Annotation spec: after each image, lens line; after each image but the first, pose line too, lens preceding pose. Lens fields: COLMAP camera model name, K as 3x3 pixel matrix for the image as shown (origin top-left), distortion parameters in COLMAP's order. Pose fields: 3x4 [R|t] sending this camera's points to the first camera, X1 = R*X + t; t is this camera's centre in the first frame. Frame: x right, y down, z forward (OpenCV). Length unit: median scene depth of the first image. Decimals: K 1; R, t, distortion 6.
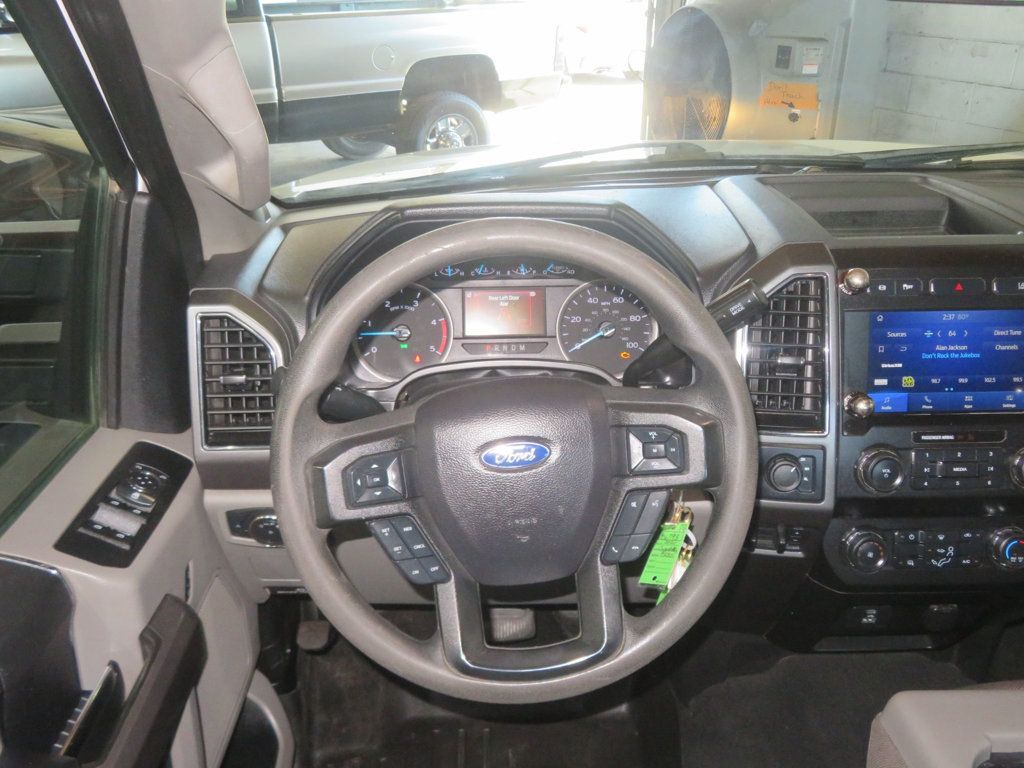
lens RADIAL K [[938.3, 0, 512.0], [0, 938.3, 384.0], [0, 0, 1]] dist [0.007300, 0.013563]
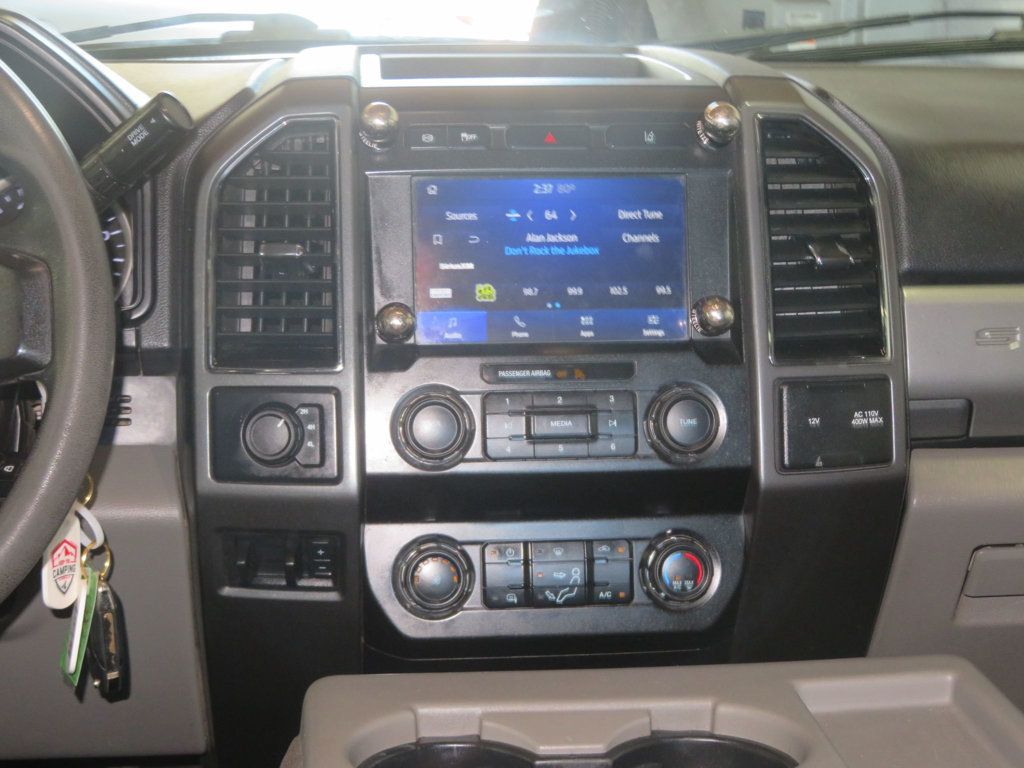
lens RADIAL K [[1881.1, 0, 512.0], [0, 1881.1, 384.0], [0, 0, 1]] dist [0.032163, -0.246203]
pose [[0.996443, -0.011745, 0.083447, 0.327553], [0.026299, 0.984124, -0.175525, 0.267962], [-0.080061, 0.177095, 0.980932, -0.198886]]
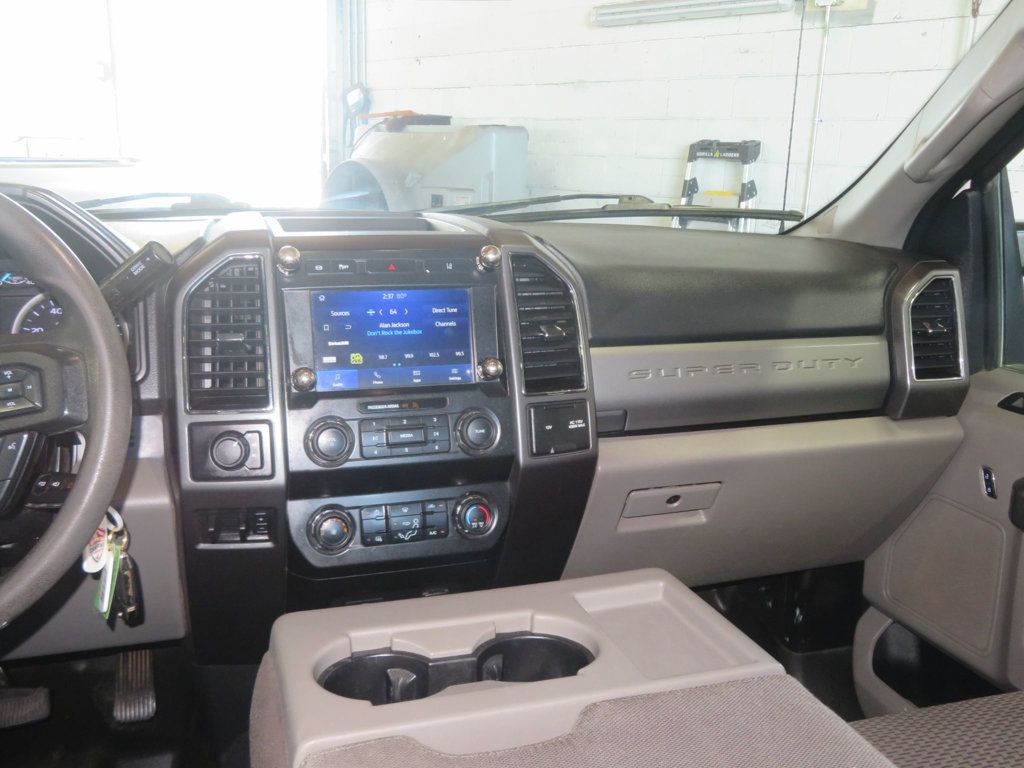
lens RADIAL K [[935.6, 0, 521.6], [0, 935.6, 375.0], [0, 0, 1]] dist [-0.007804, 0.008740]
pose [[0.951911, -0.044182, 0.303173, 0.274580], [0.098286, 0.981284, -0.165596, 0.200231], [-0.290182, 0.187430, 0.938437, -0.021164]]
